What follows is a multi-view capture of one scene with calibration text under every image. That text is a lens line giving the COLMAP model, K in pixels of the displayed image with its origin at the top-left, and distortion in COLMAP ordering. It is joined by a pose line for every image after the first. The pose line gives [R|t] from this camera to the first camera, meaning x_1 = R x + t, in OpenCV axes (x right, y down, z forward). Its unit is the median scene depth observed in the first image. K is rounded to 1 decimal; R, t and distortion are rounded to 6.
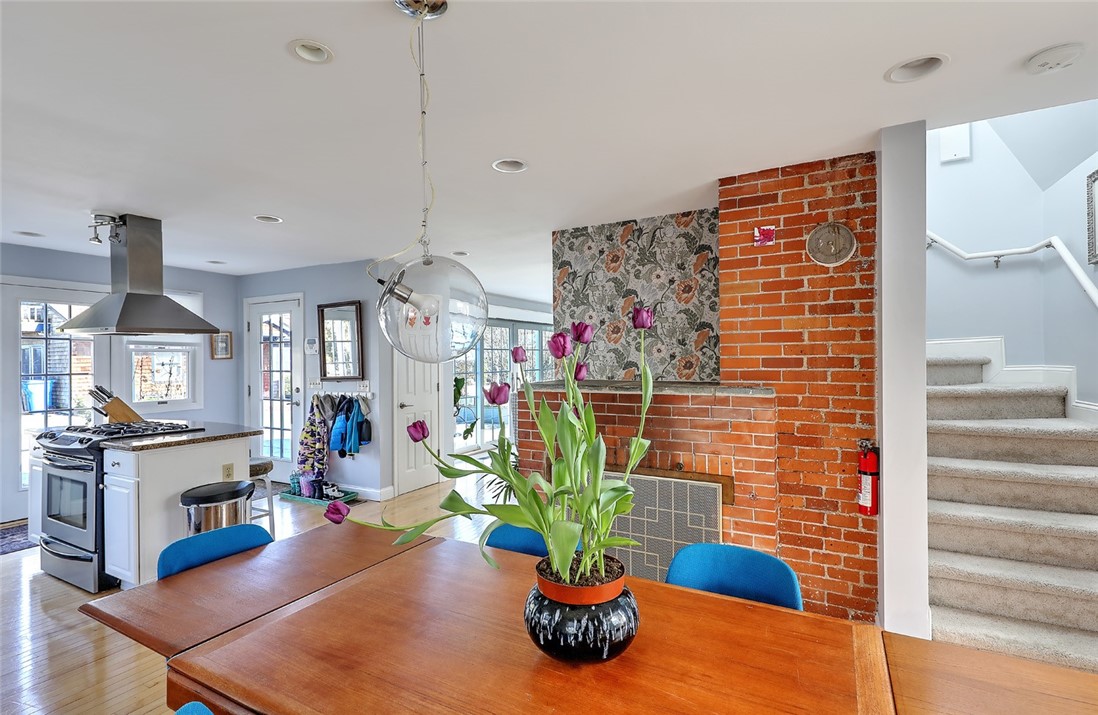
lens RADIAL K [[513.8, 0, 552.7], [0, 513.8, 359.0], [0, 0, 1]] dist [0.003789, 0.000092]
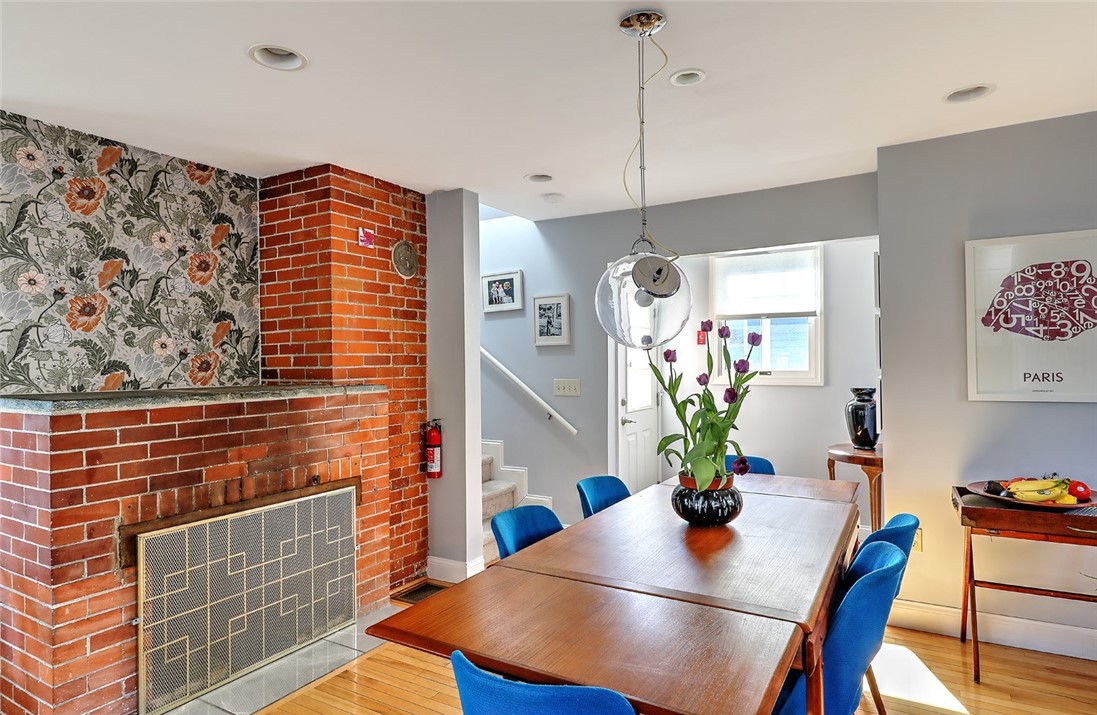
lens RADIAL K [[610.5, 0, 545.7], [0, 610.5, 359.0], [0, 0, 1]] dist [0.007153, 0.002592]
pose [[0.041117, 0.010116, 0.999103, -0.766480], [0.011013, 0.999883, -0.010577, 0.020741], [-0.999094, 0.011438, 0.041001, 0.565884]]
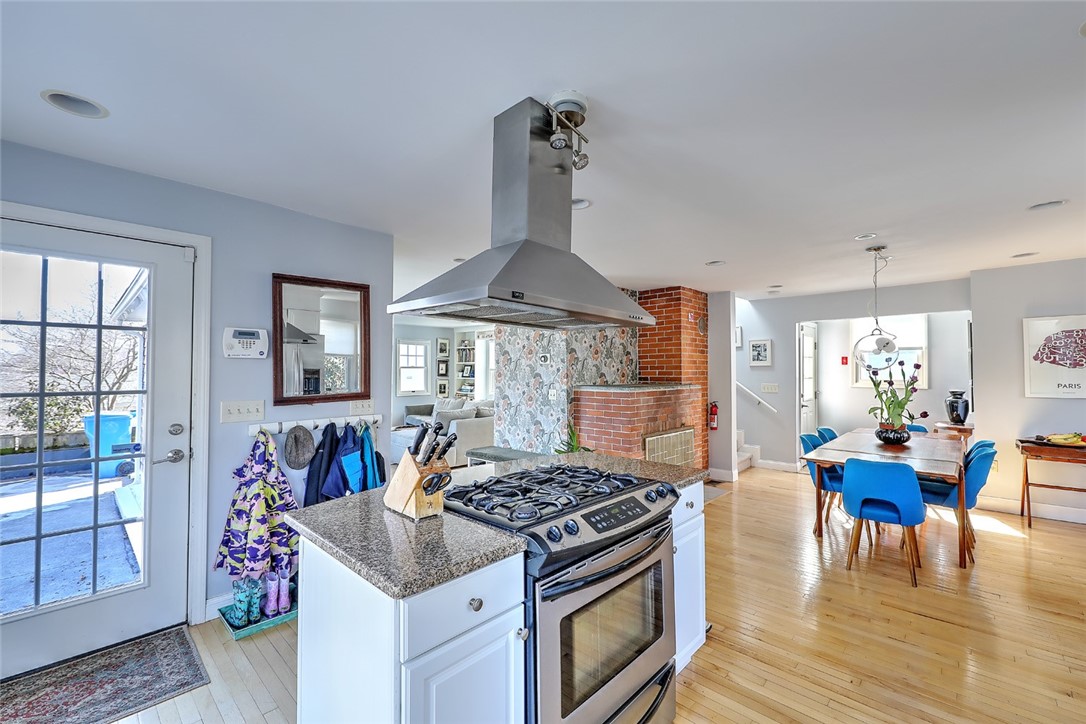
lens RADIAL K [[435.5, 0, 552.4], [0, 435.5, 364.3], [0, 0, 1]] dist [0.001165, -0.001440]
pose [[0.267193, 0.023949, 0.963345, -1.529147], [-0.001075, 0.999698, -0.024554, 0.015110], [-0.963642, 0.005525, 0.267138, 1.031216]]
